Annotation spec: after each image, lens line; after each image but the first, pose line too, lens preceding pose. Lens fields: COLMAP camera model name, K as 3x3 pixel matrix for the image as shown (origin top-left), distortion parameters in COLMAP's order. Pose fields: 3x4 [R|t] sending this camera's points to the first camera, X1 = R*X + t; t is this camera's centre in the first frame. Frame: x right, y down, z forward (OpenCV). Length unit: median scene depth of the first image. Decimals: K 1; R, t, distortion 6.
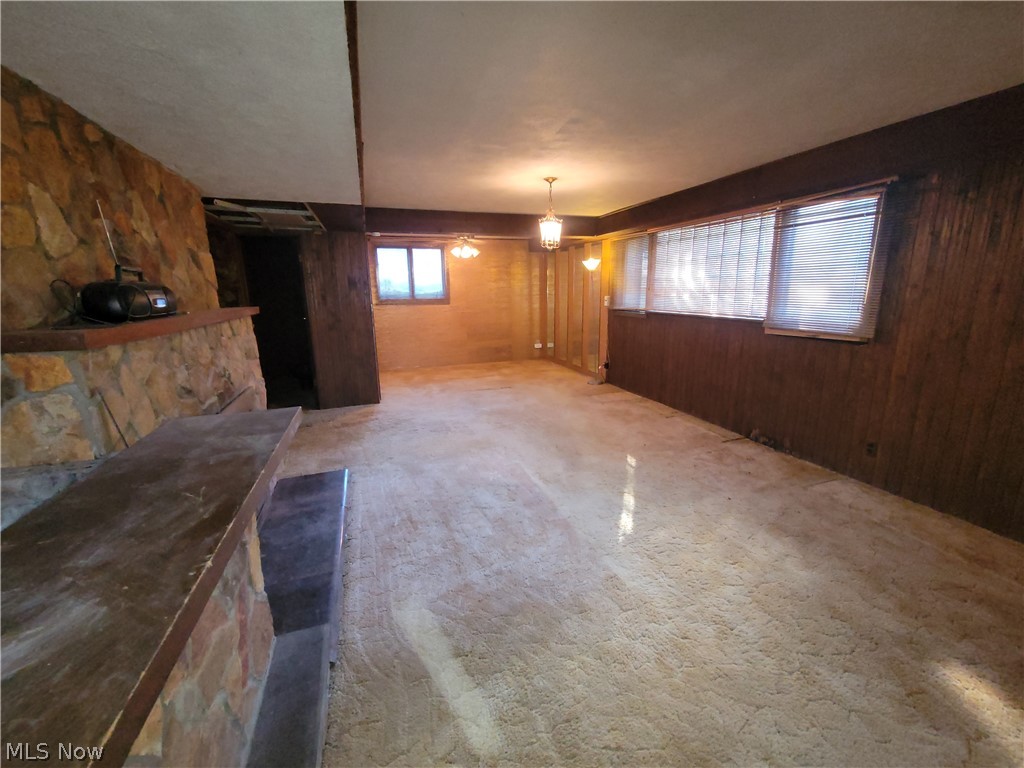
lens RADIAL K [[419.4, 0, 513.0], [0, 419.4, 380.0], [0, 0, 1]] dist [-0.003367, -0.000415]
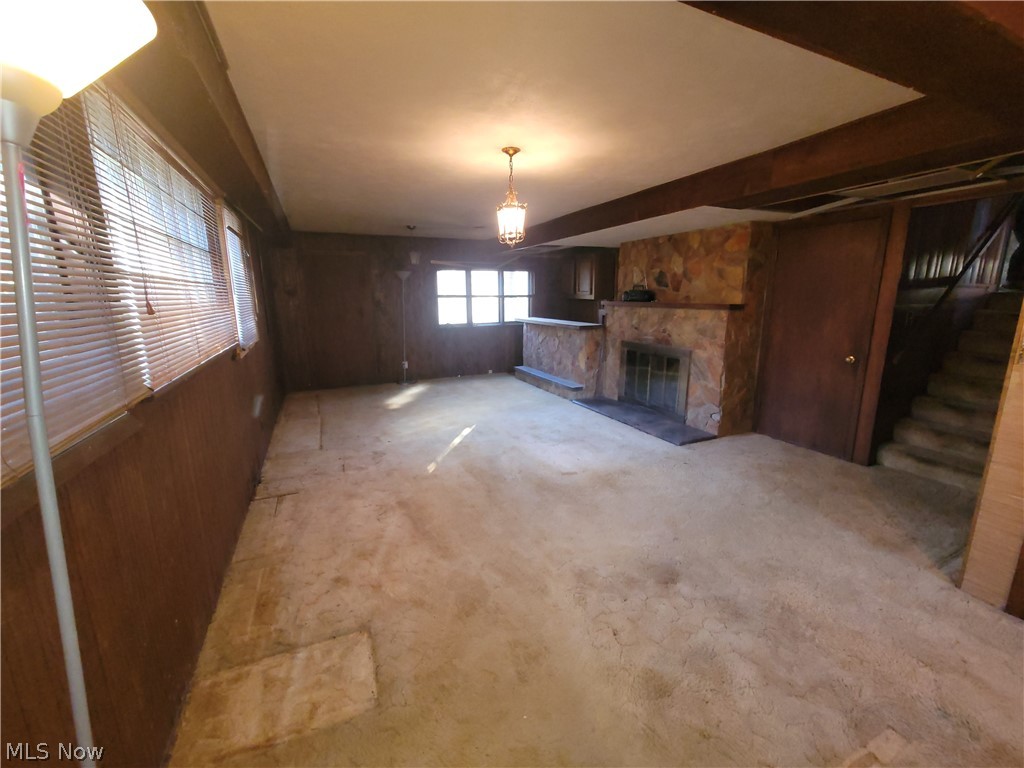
lens RADIAL K [[419.4, 0, 513.0], [0, 419.4, 380.0], [0, 0, 1]] dist [-0.003367, -0.000415]
pose [[-0.995444, 0.028951, -0.090850, 0.175563], [-0.009948, 0.916063, 0.400912, -0.444074], [0.094831, 0.399989, -0.911601, 1.965215]]
